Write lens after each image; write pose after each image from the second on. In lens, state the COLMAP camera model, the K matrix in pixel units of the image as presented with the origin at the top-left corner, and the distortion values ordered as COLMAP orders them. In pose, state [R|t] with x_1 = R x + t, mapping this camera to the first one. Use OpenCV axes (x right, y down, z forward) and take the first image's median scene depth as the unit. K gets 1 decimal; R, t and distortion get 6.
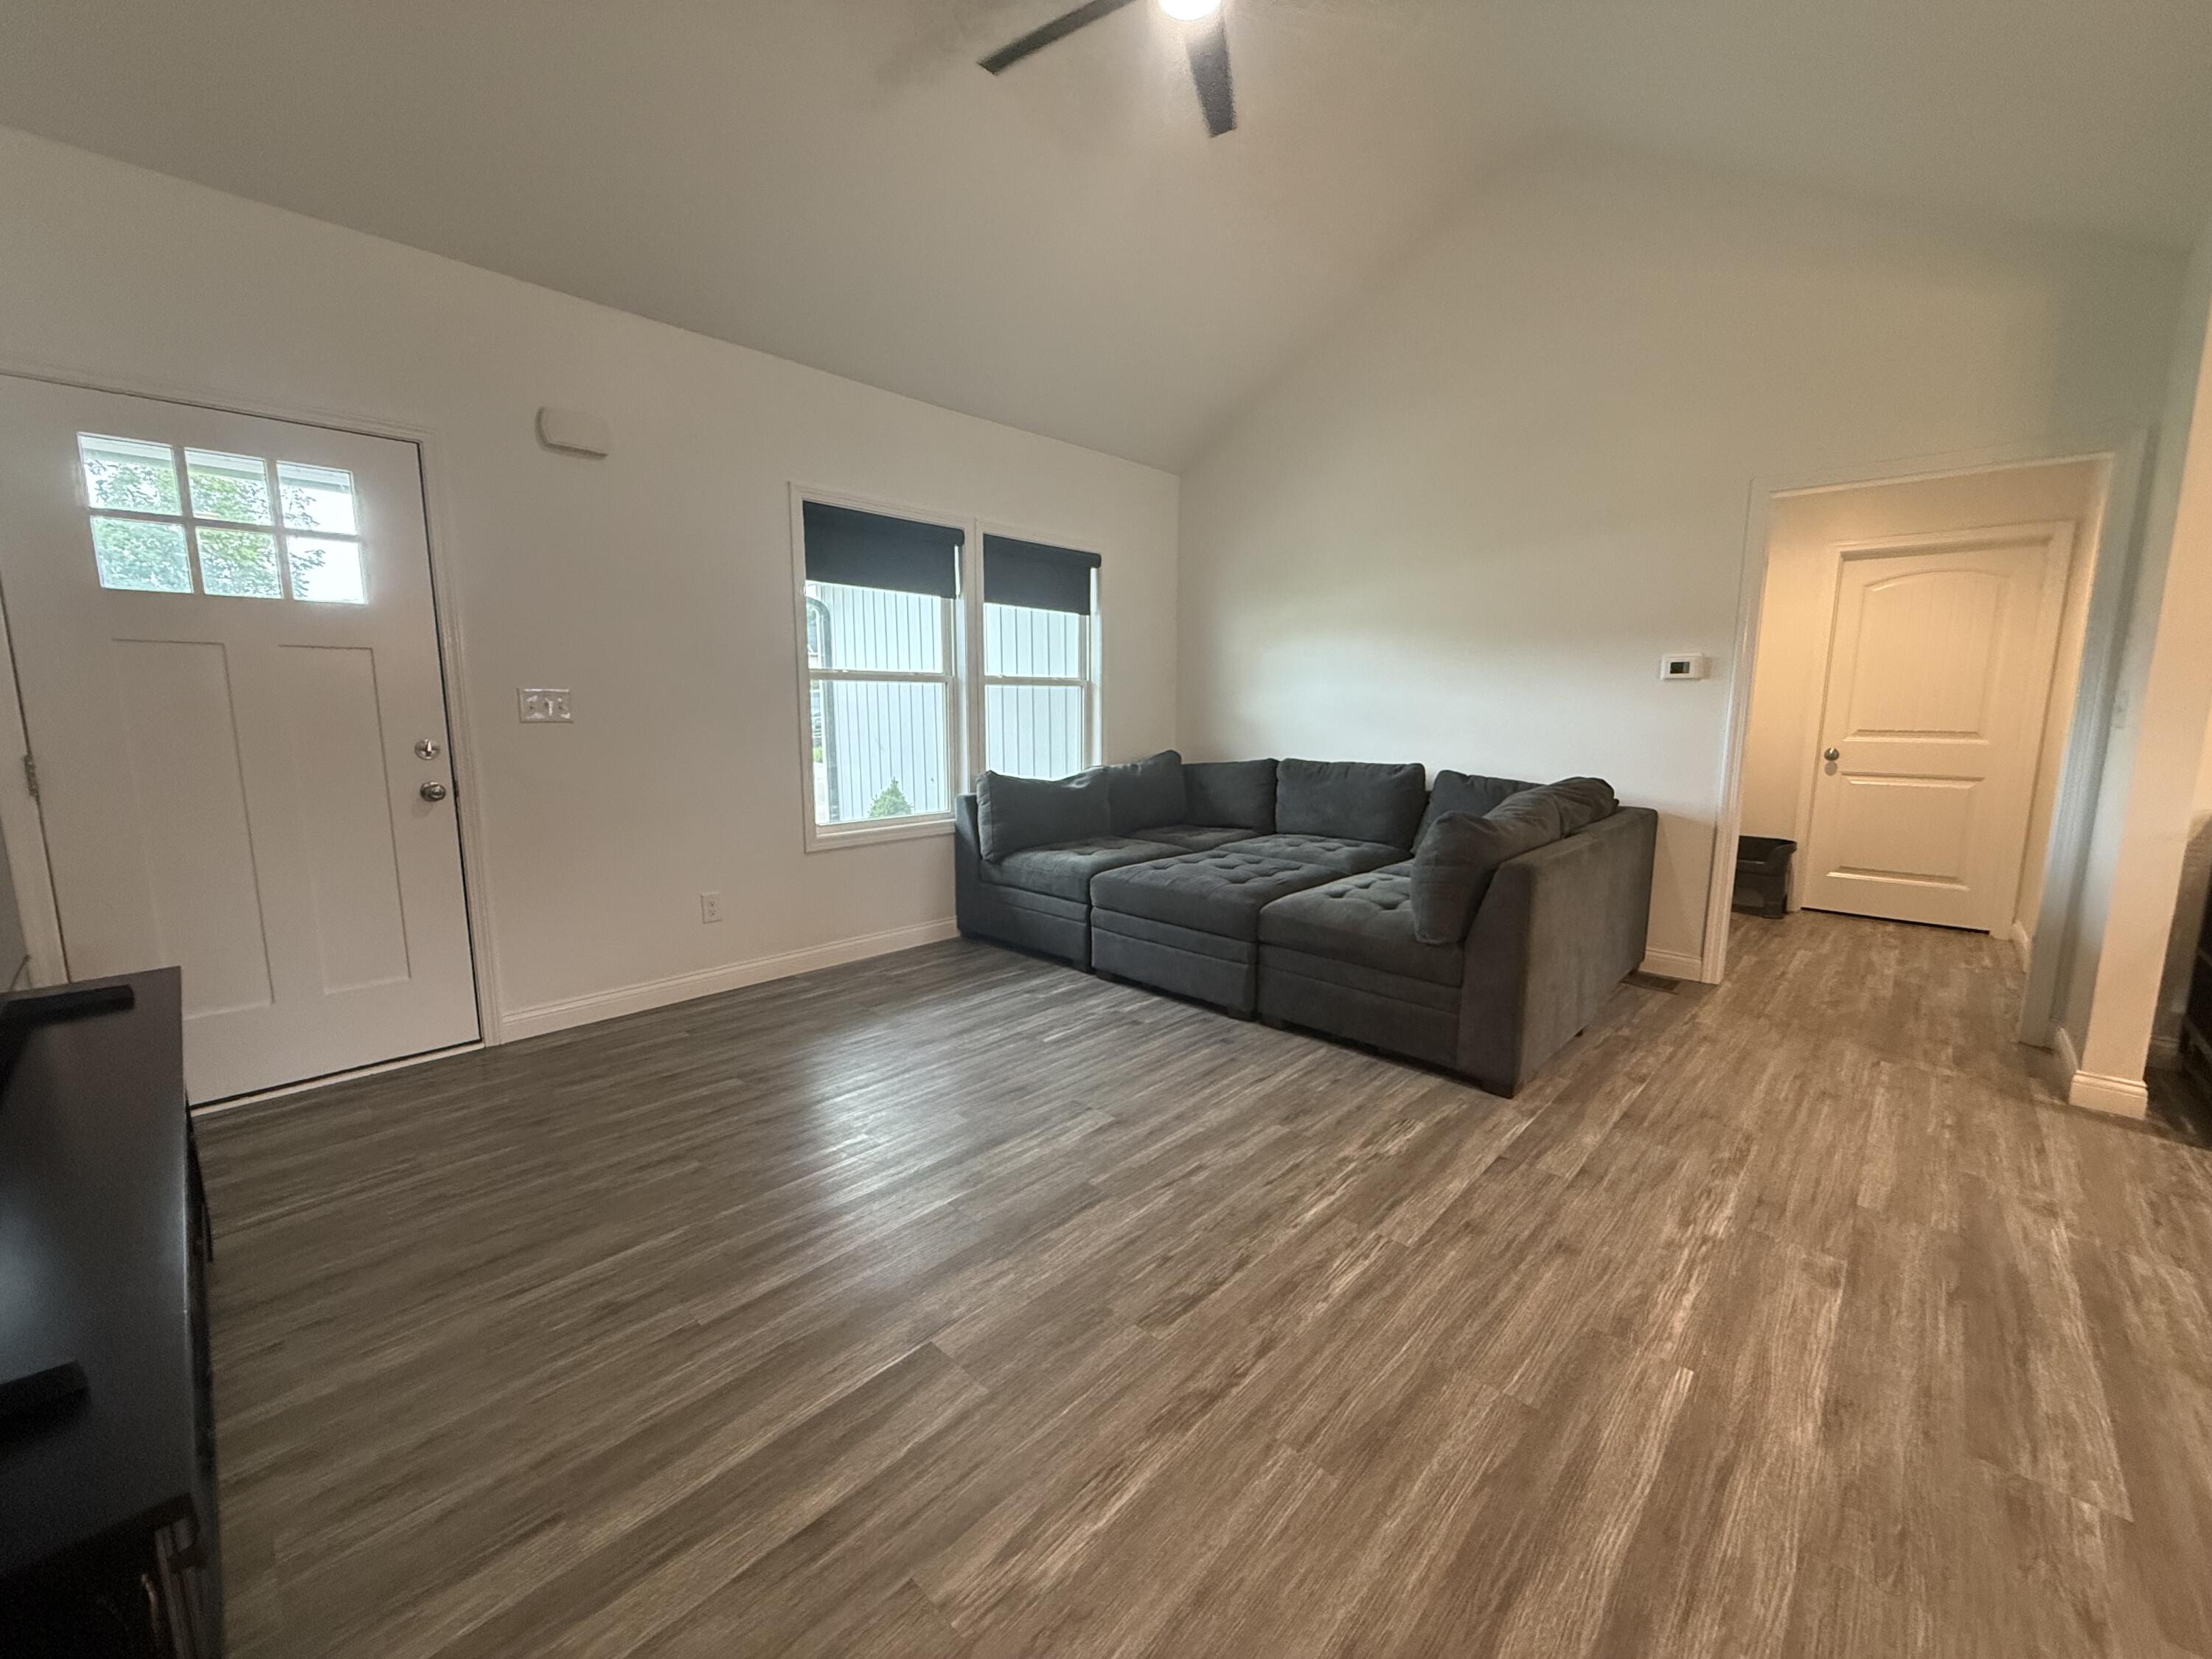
lens RADIAL K [[880.3, 0, 1090.0], [0, 880.3, 830.3], [0, 0, 1]] dist [0.003516, -0.000016]
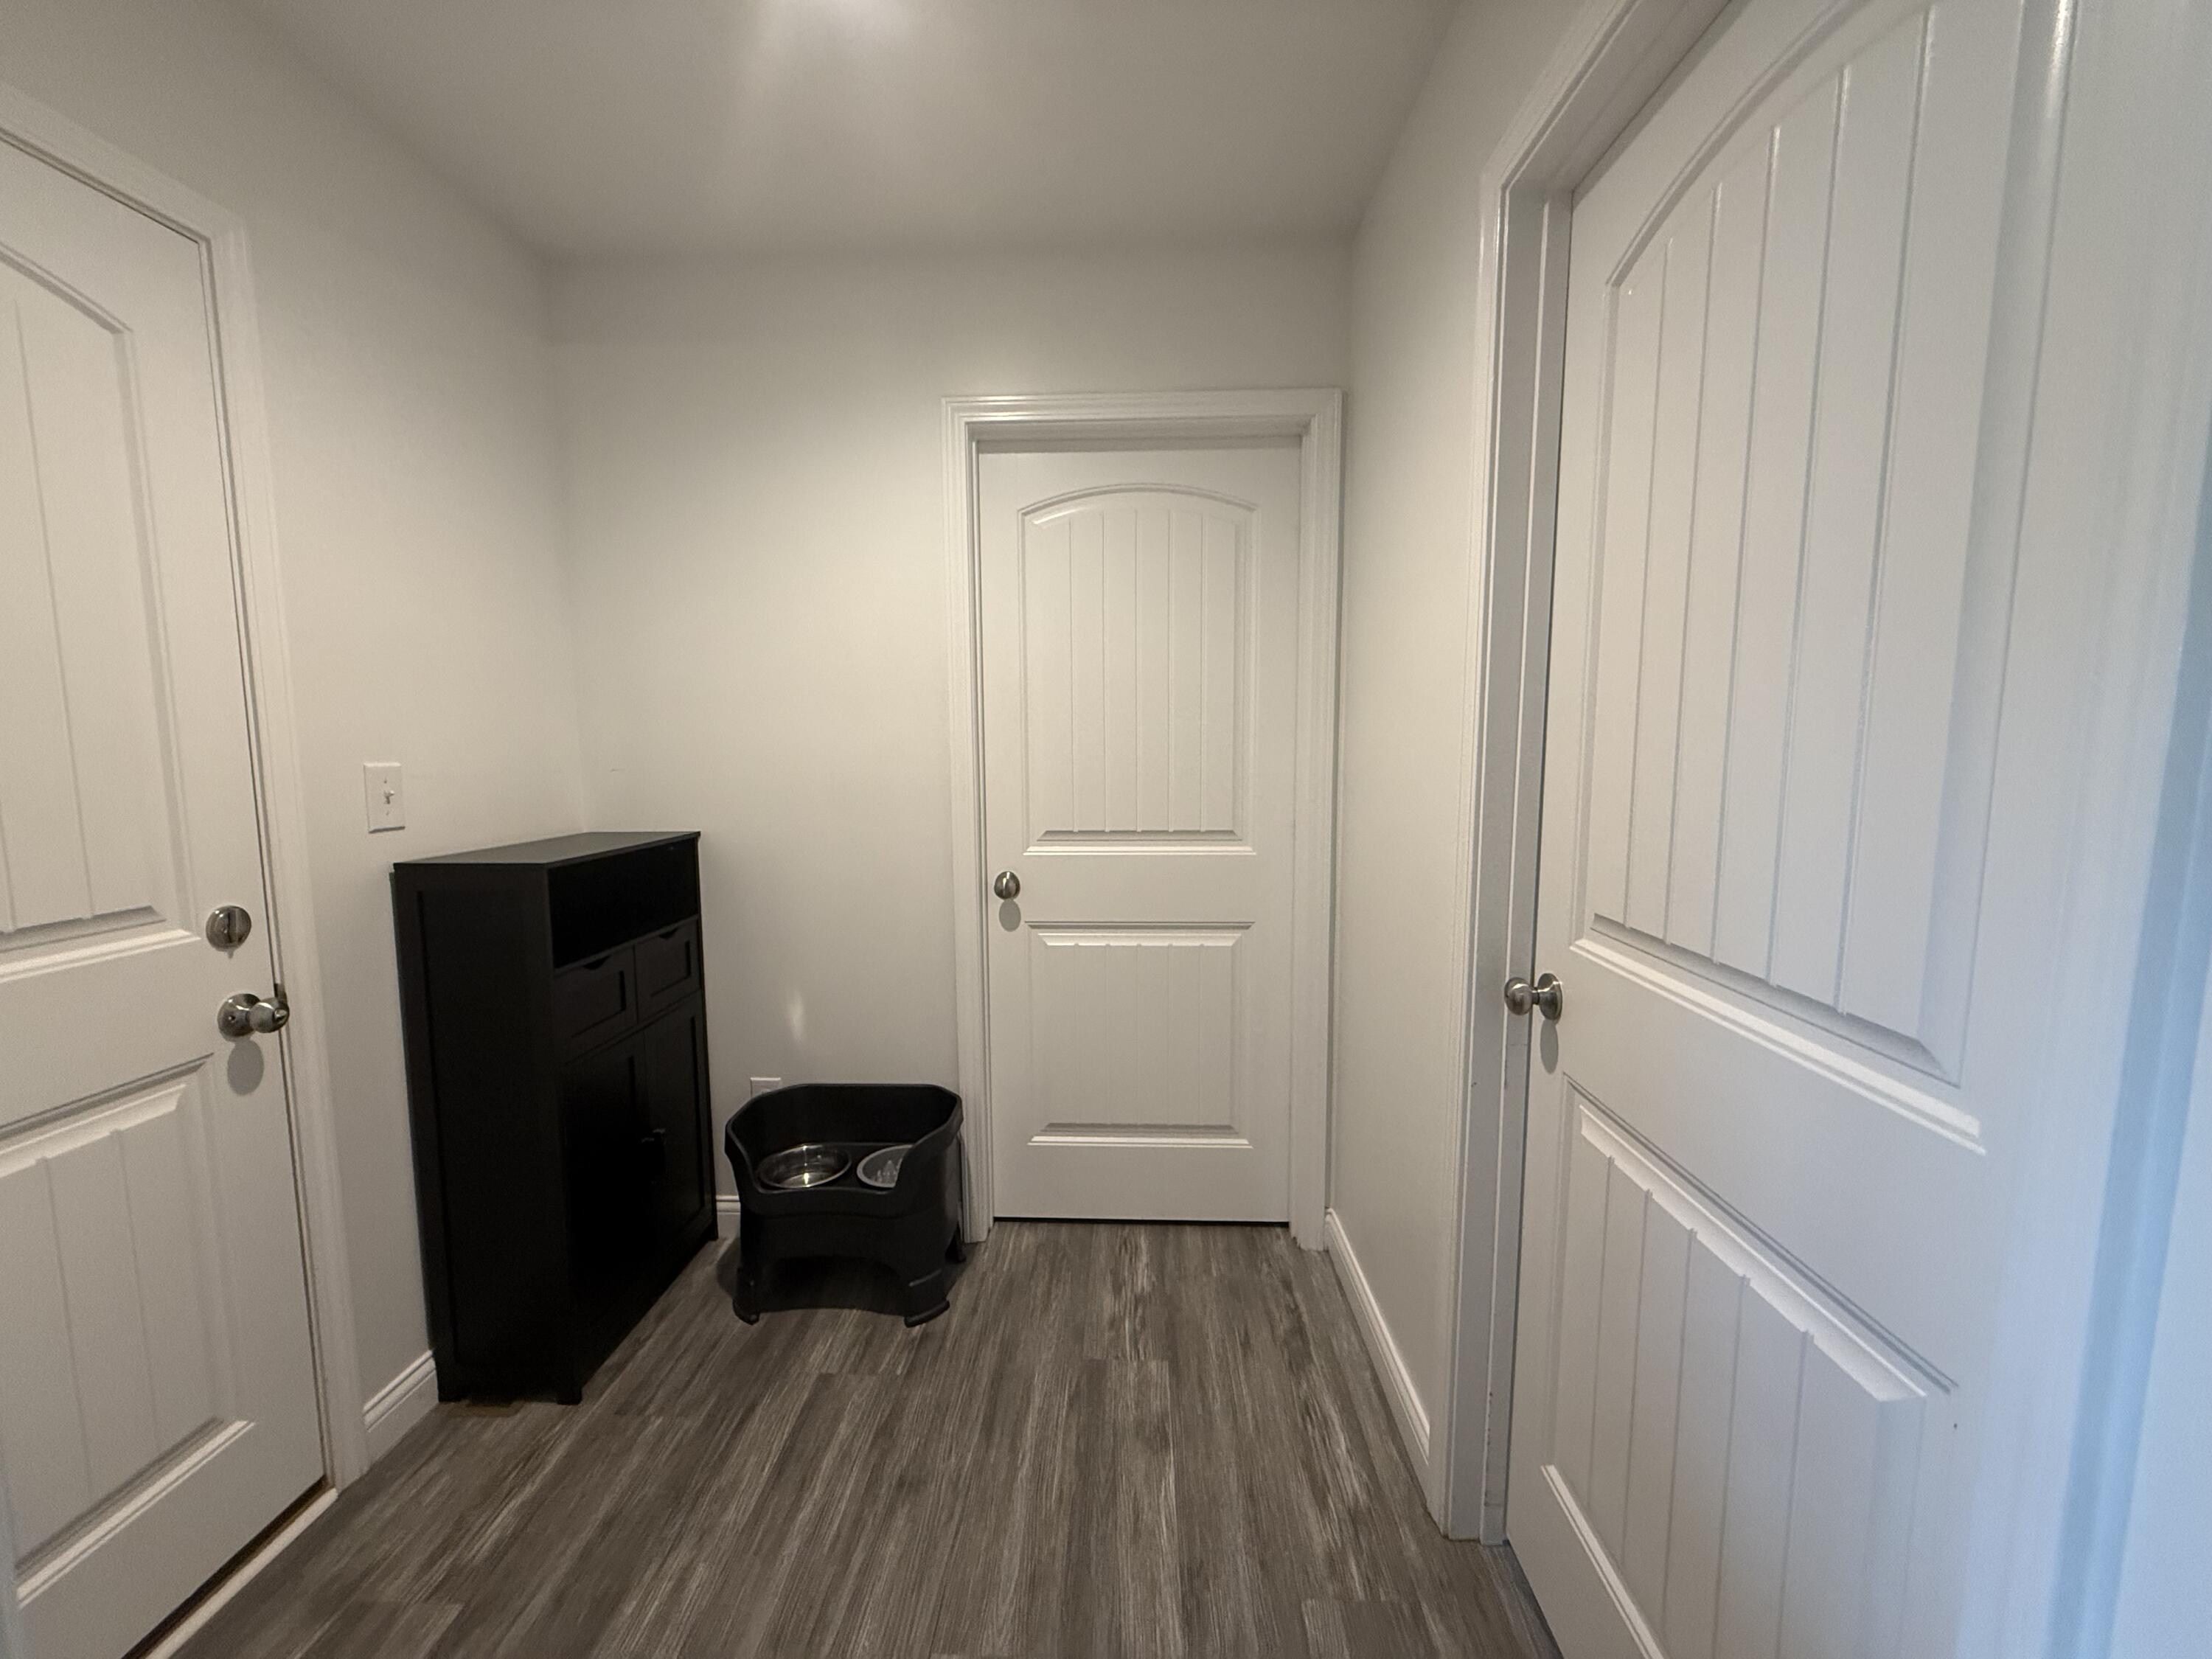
lens RADIAL K [[880.3, 0, 1106.1], [0, 880.3, 838.9], [0, 0, 1]] dist [0.003516, -0.000016]
pose [[0.752547, -0.075354, 0.654213, 0.602121], [0.105315, 0.994417, -0.006605, -0.103275], [-0.650063, 0.073869, 0.756282, 0.643844]]
